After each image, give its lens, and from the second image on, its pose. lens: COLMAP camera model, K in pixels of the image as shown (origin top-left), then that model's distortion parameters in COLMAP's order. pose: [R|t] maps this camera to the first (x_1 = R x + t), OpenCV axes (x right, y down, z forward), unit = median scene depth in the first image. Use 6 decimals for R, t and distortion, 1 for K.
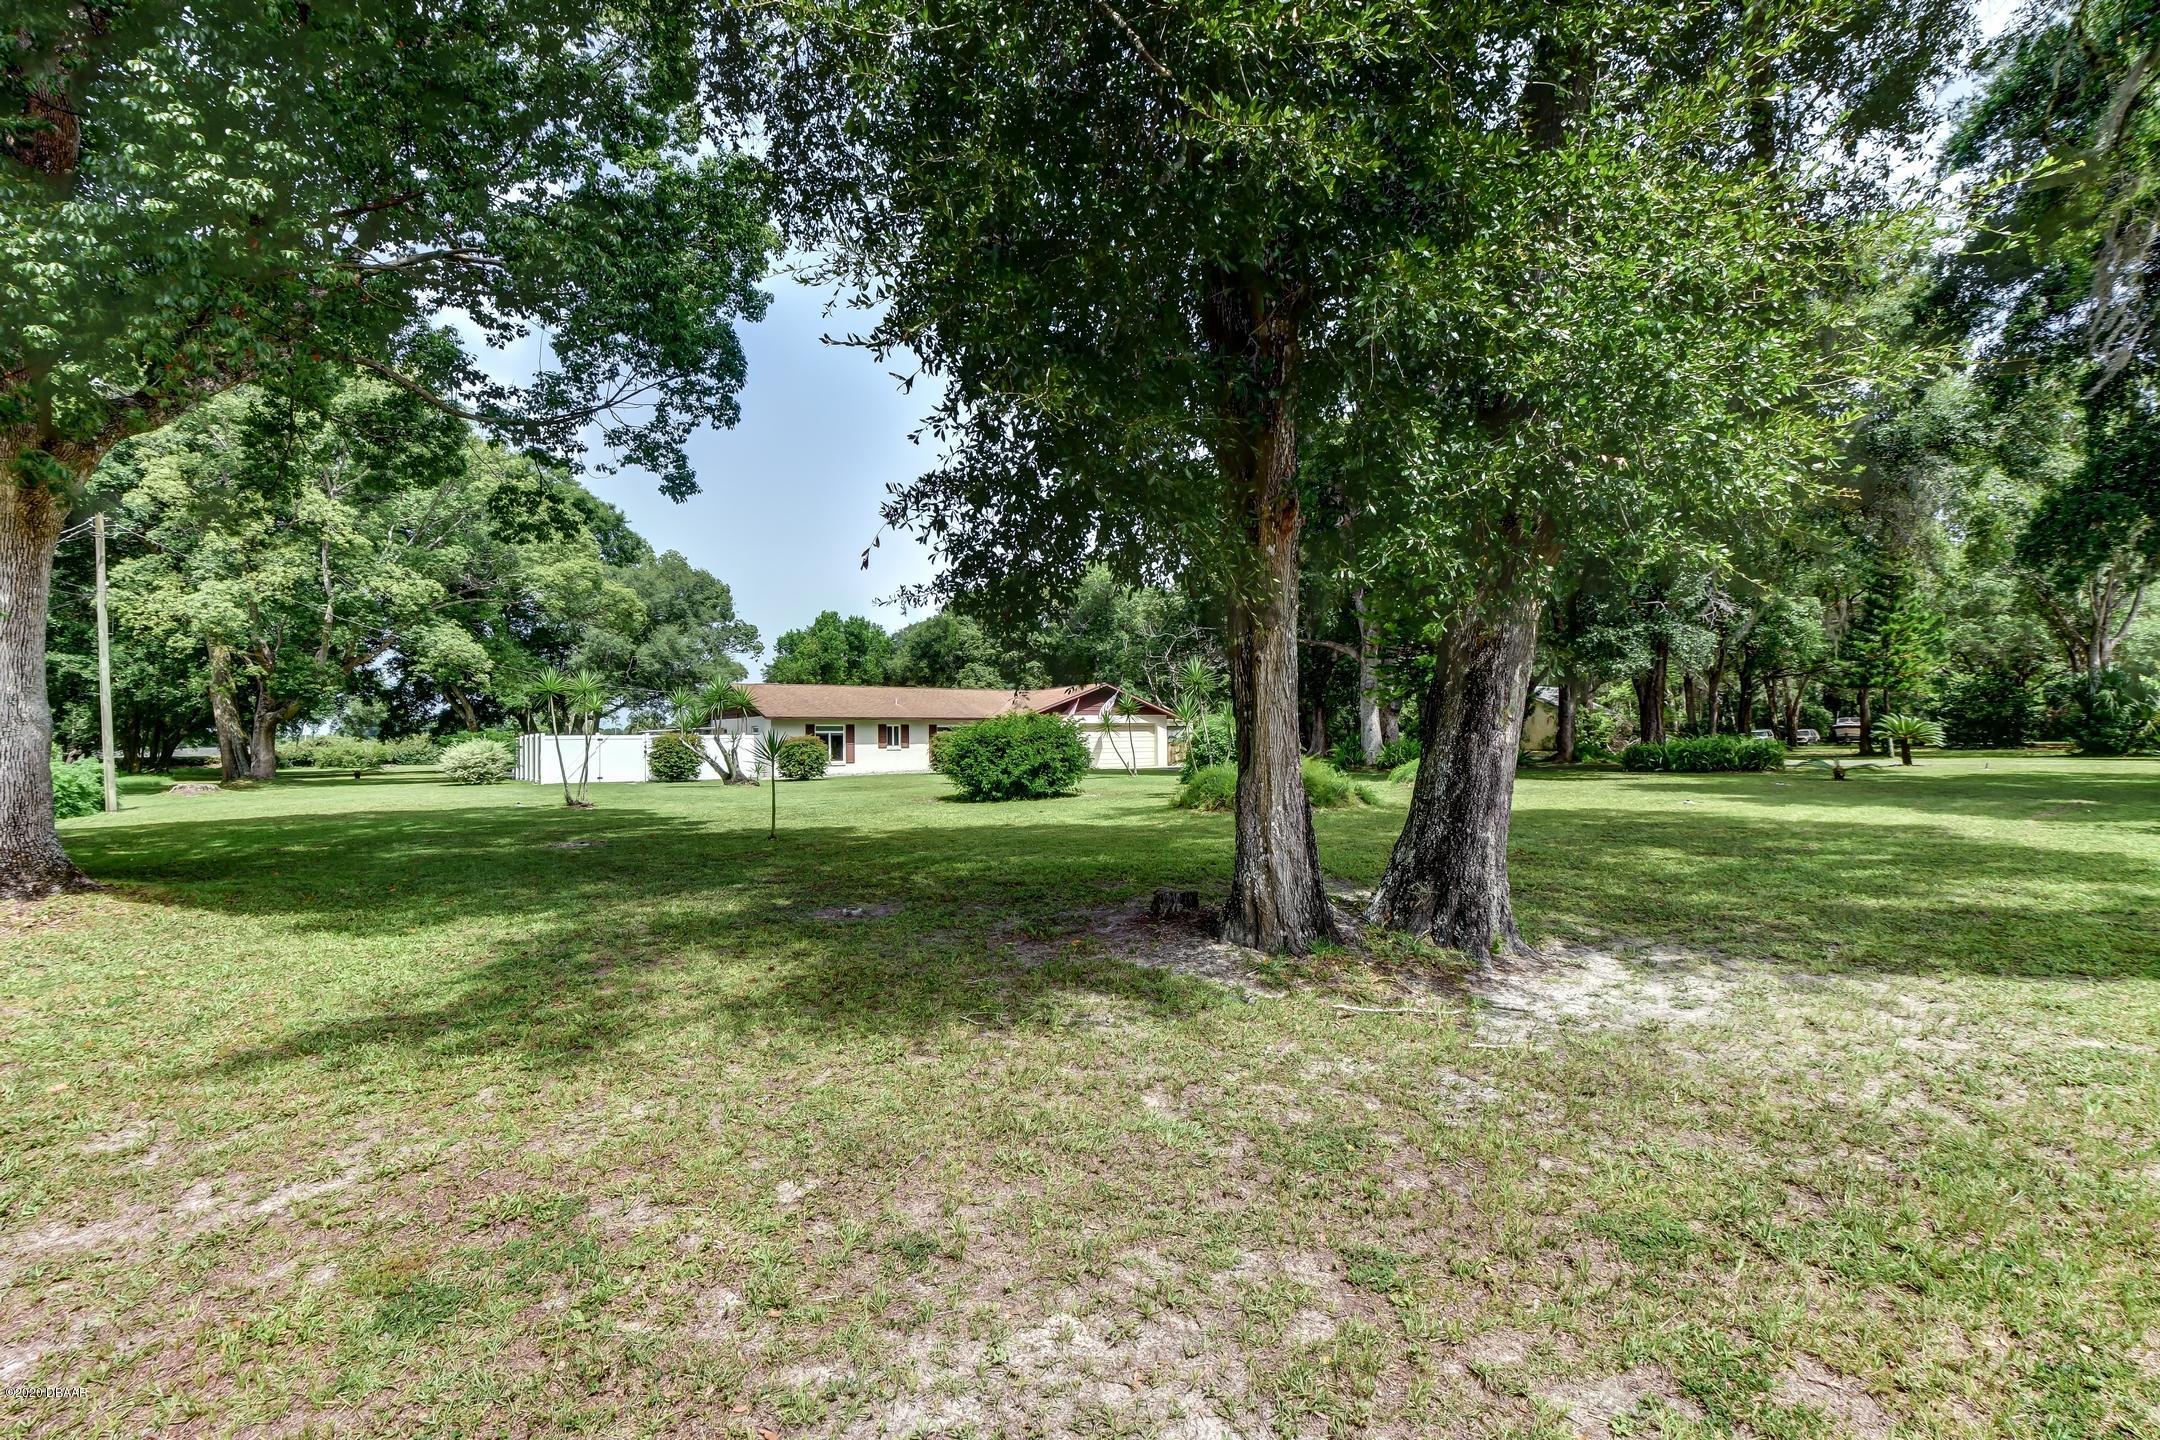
lens RADIAL K [[985.1, 0, 1073.4], [0, 985.1, 722.4], [0, 0, 1]] dist [-0.001022, -0.007613]
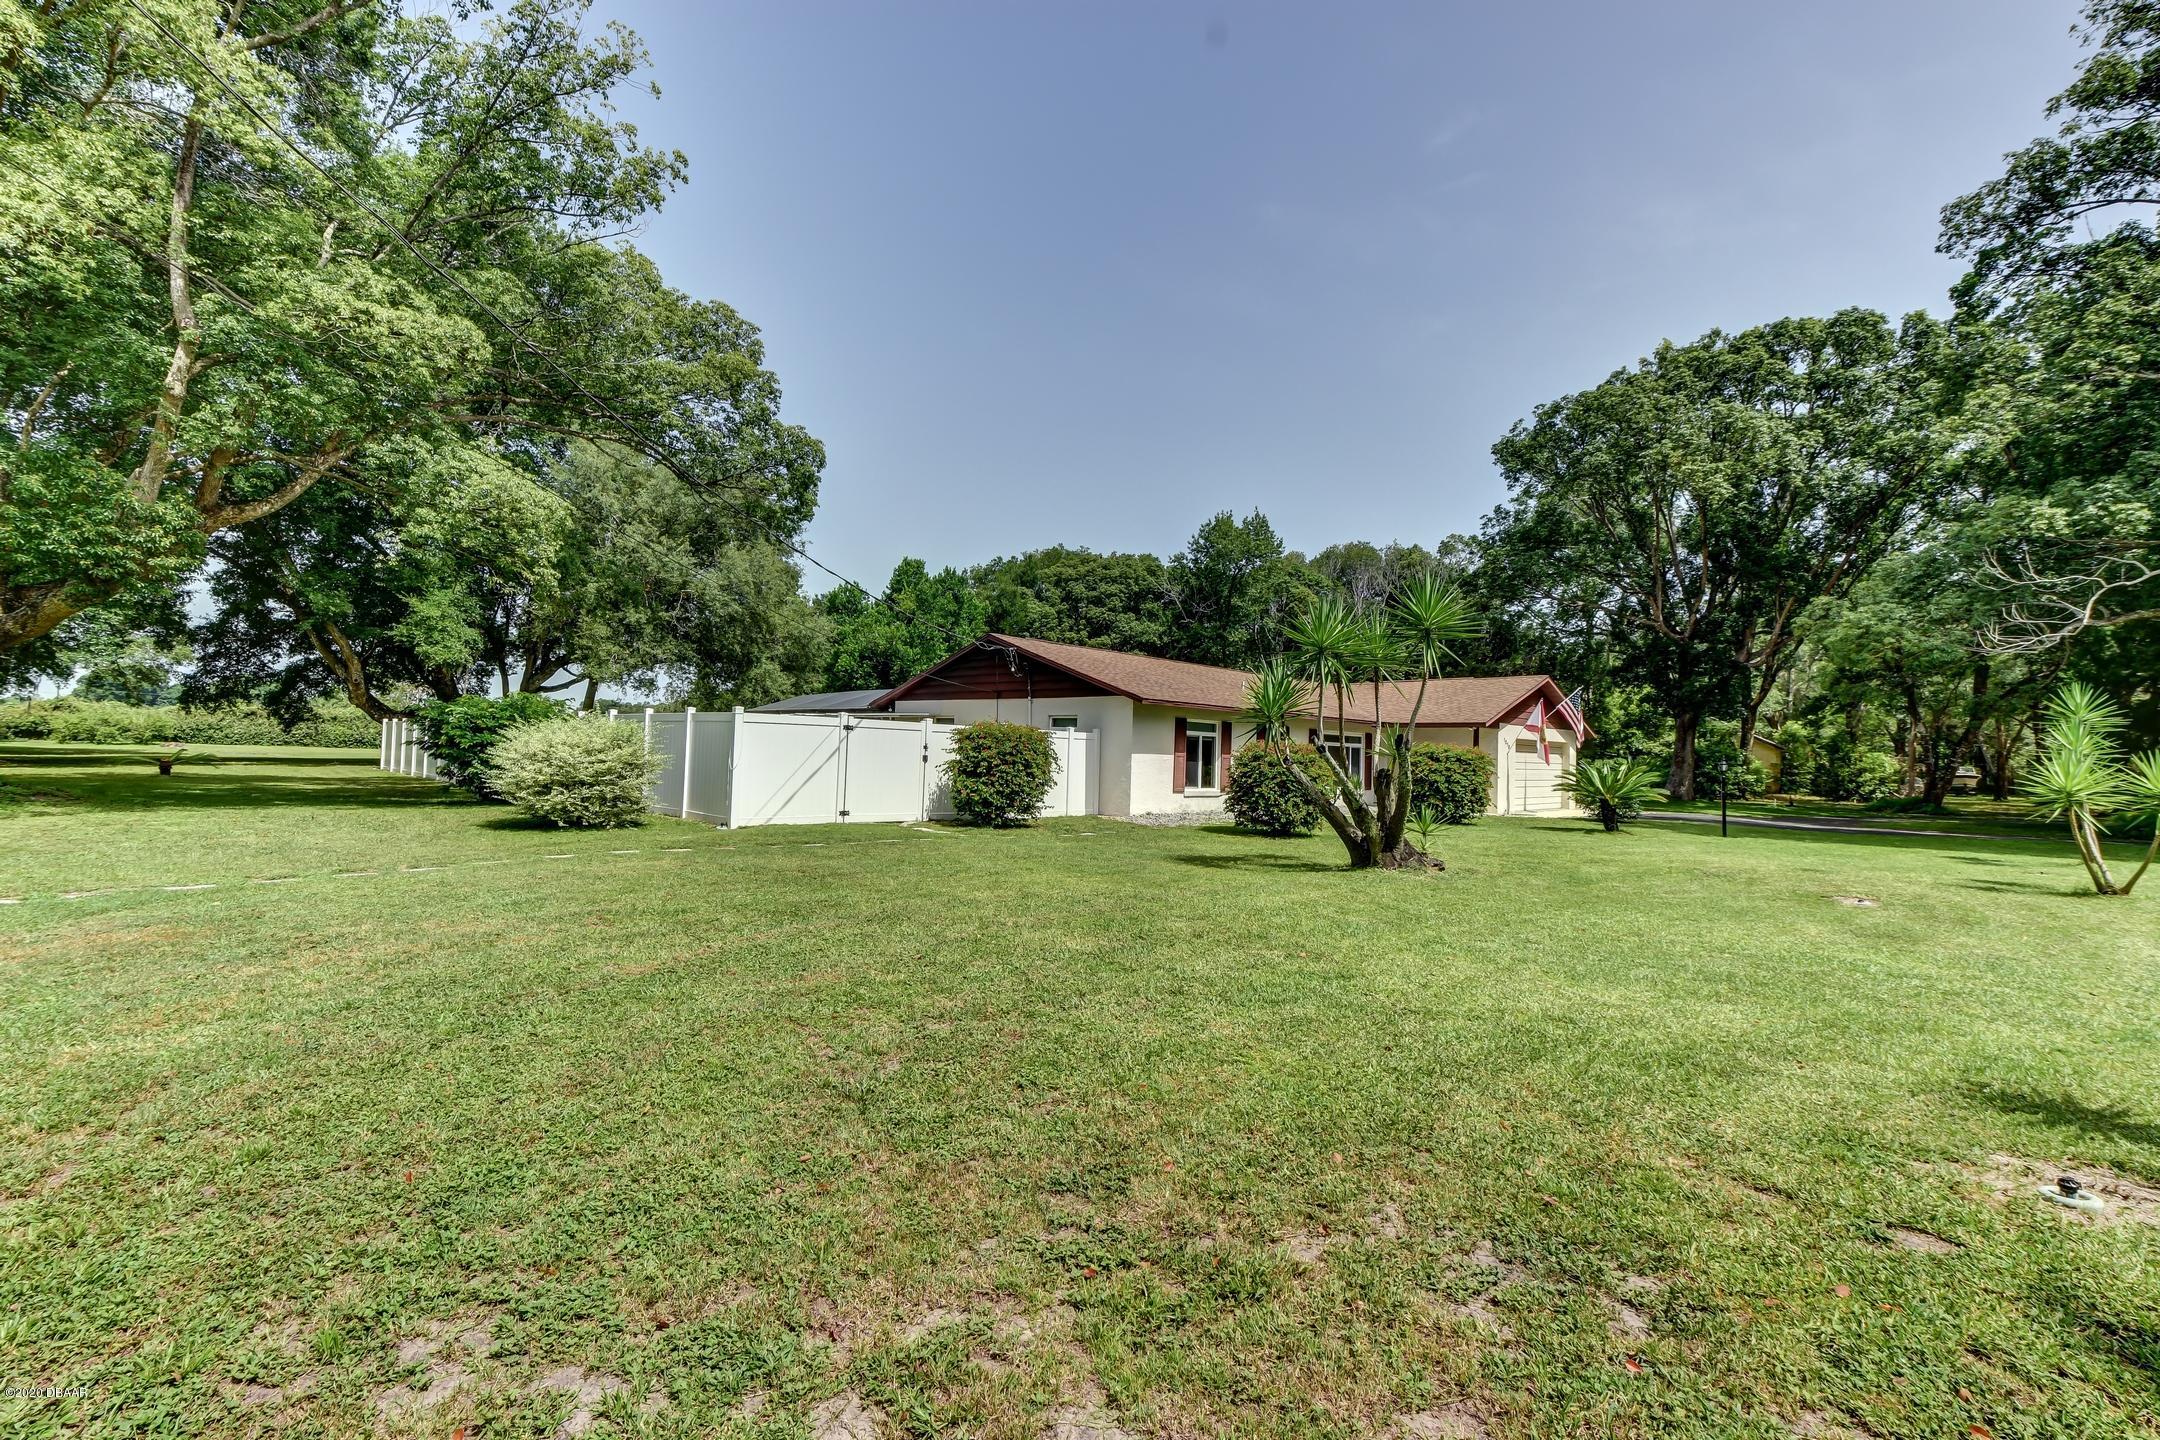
lens RADIAL K [[985.1, 0, 1092.8], [0, 985.1, 717.6], [0, 0, 1]] dist [-0.001022, -0.007613]
pose [[0.984930, 0.050860, 0.165306, -0.395025], [-0.048564, 0.998660, -0.017903, 0.013752], [-0.165995, 0.009605, 0.986080, 0.482780]]
